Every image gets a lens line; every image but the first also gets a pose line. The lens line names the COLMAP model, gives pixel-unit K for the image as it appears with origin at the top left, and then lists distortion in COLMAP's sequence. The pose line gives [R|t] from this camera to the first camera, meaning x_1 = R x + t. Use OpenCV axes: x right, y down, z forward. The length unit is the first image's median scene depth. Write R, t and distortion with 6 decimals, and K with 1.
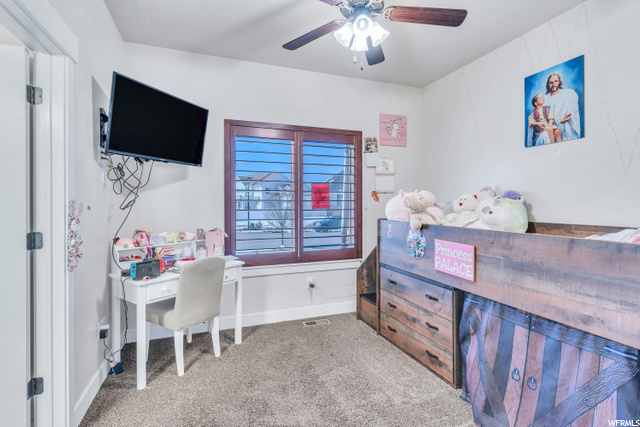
lens RADIAL K [[311.7, 0, 320.2], [0, 311.7, 199.8], [0, 0, 1]] dist [0.000666, -0.000593]
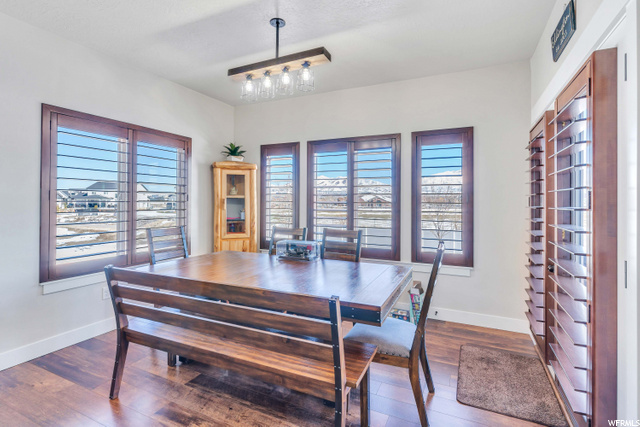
lens RADIAL K [[311.7, 0, 324.4], [0, 311.7, 200.7], [0, 0, 1]] dist [0.000666, -0.000593]
pose [[0.712836, 0.012031, 0.701228, -0.314442], [-0.011248, 0.999920, -0.005722, -0.001995], [-0.701241, -0.003808, 0.712915, -0.103359]]
